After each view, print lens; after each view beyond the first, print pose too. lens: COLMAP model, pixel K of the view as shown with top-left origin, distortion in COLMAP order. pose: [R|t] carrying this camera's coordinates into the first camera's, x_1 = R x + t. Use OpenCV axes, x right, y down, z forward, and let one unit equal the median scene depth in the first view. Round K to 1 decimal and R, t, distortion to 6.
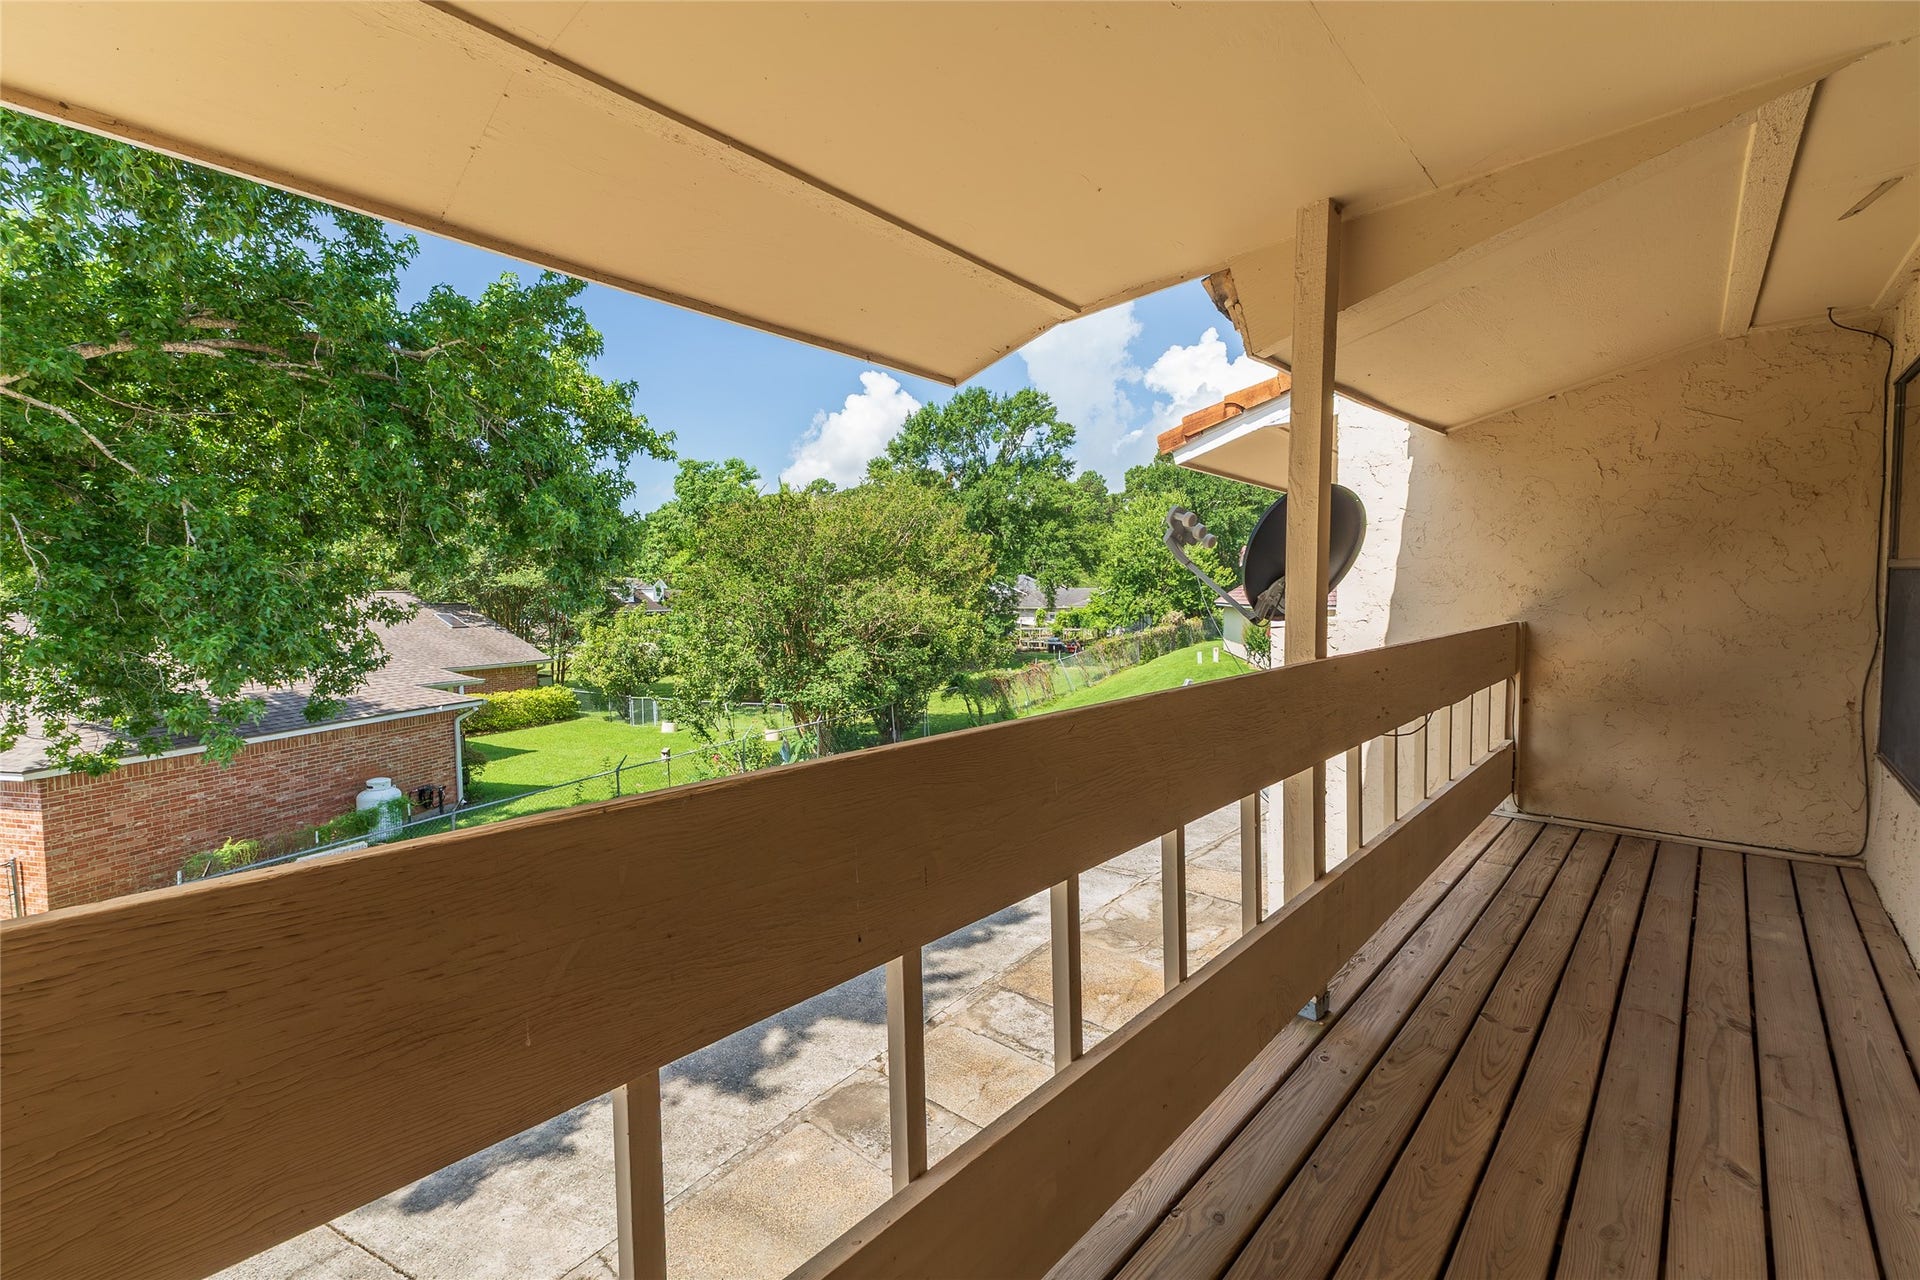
lens RADIAL K [[811.5, 0, 948.2], [0, 811.5, 640.1], [0, 0, 1]] dist [0.007726, -0.001108]
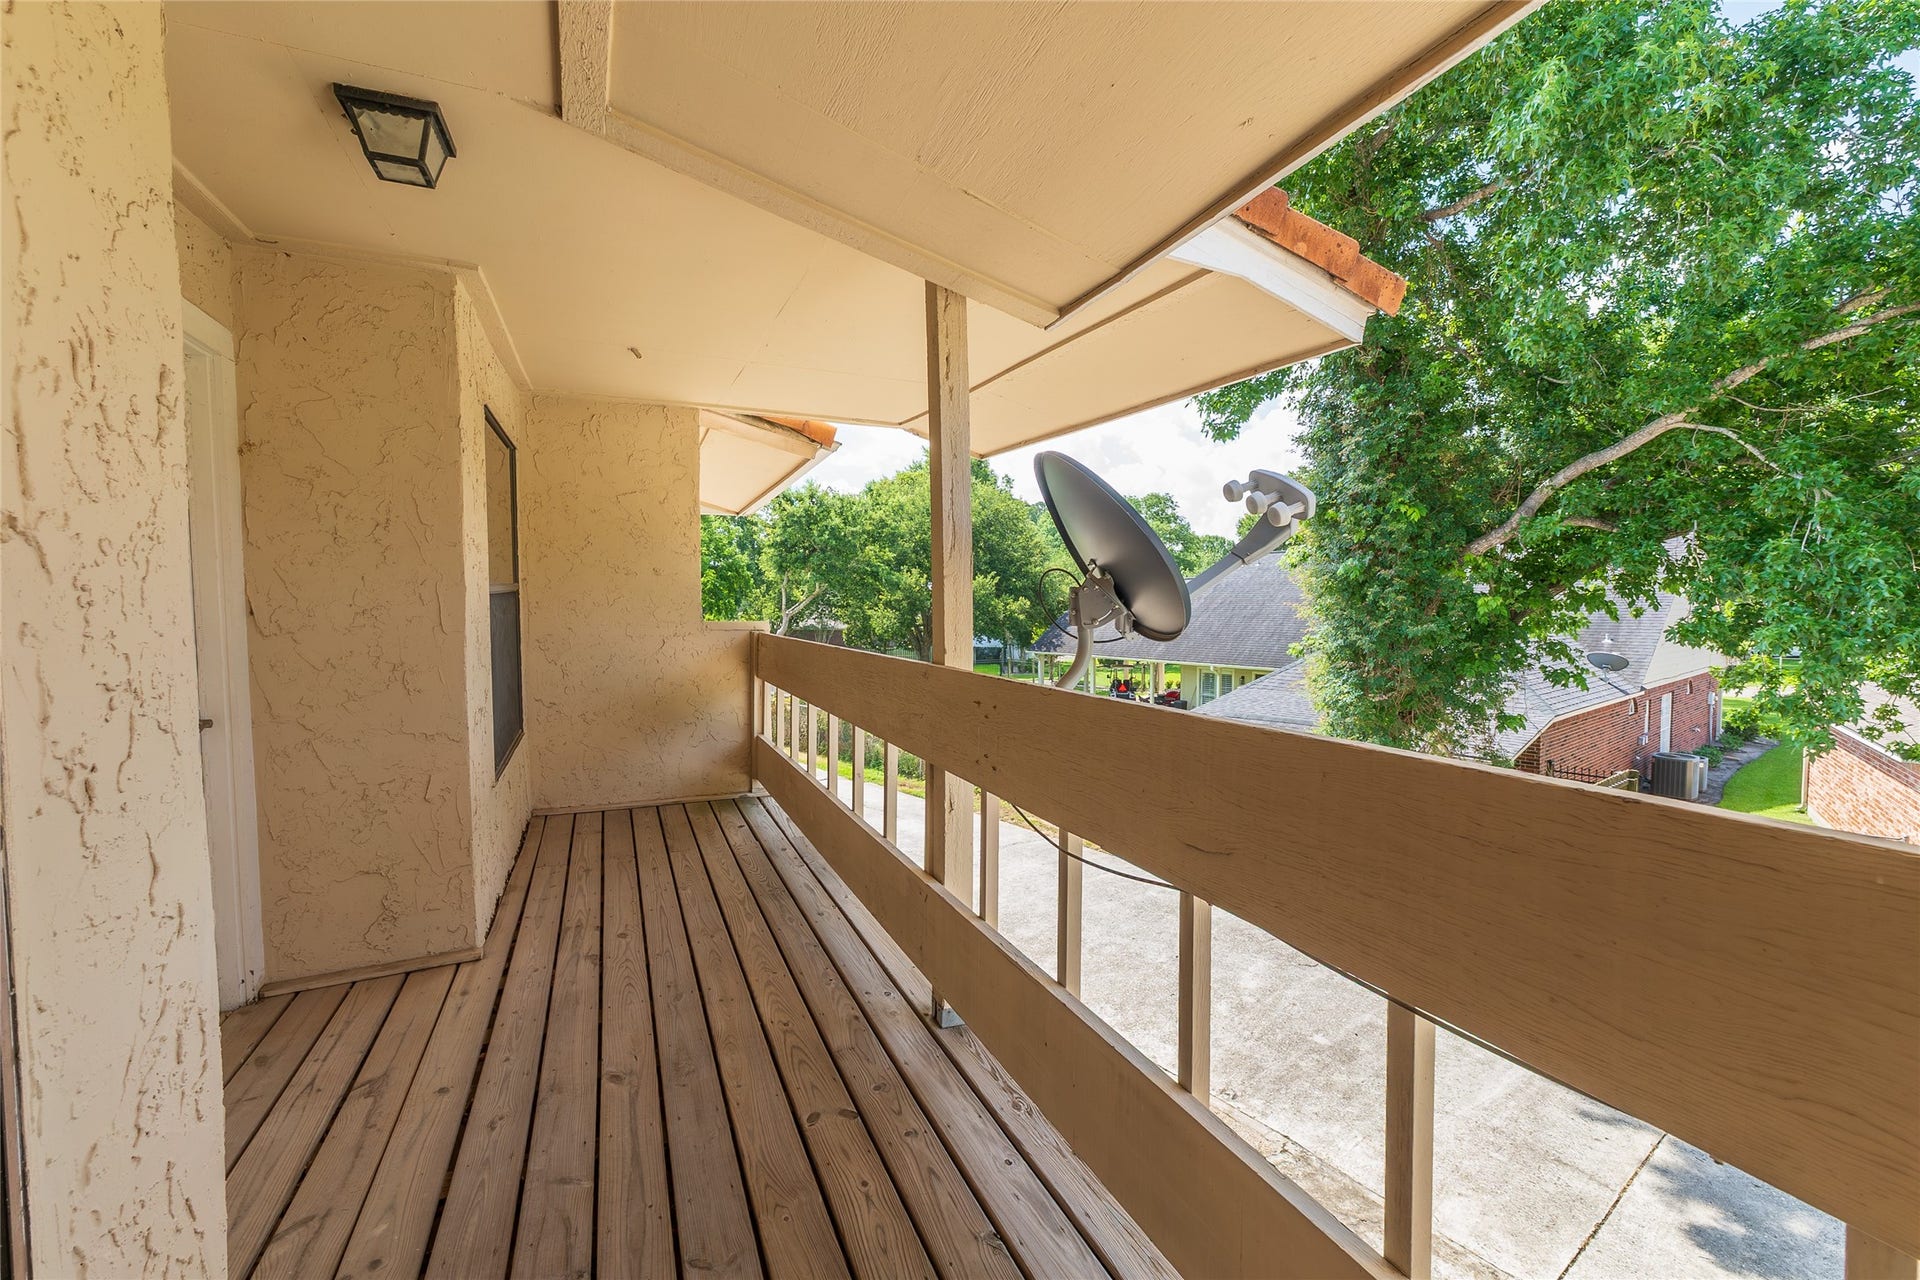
lens RADIAL K [[811.5, 0, 951.6], [0, 811.5, 641.7], [0, 0, 1]] dist [0.007726, -0.001108]
pose [[-0.404924, 0.060521, -0.912345, 1.389484], [-0.040766, 0.995620, 0.084138, -0.090419], [0.913441, 0.071262, -0.400683, 1.438828]]
